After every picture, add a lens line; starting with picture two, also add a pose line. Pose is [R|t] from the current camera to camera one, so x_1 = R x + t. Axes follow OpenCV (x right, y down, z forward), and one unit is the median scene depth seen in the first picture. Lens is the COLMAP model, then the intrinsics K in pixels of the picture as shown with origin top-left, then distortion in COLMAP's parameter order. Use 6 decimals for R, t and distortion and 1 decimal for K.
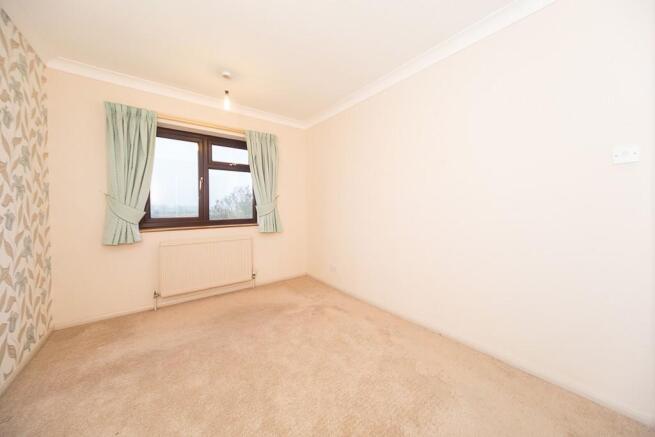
lens RADIAL K [[225.6, 0, 337.3], [0, 225.6, 212.1], [0, 0, 1]] dist [-0.000220, 0.000040]
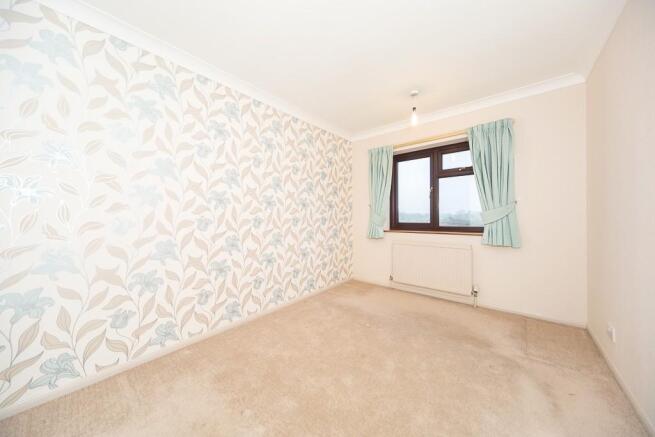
lens RADIAL K [[218.9, 0, 327.5], [0, 218.9, 218.5], [0, 0, 1]] dist [0.000068, 0.000007]
pose [[0.209196, 0.011850, -0.977802, 0.413539], [-0.015925, 0.999835, 0.008710, -0.002204], [0.977744, 0.013750, 0.209351, 0.332957]]
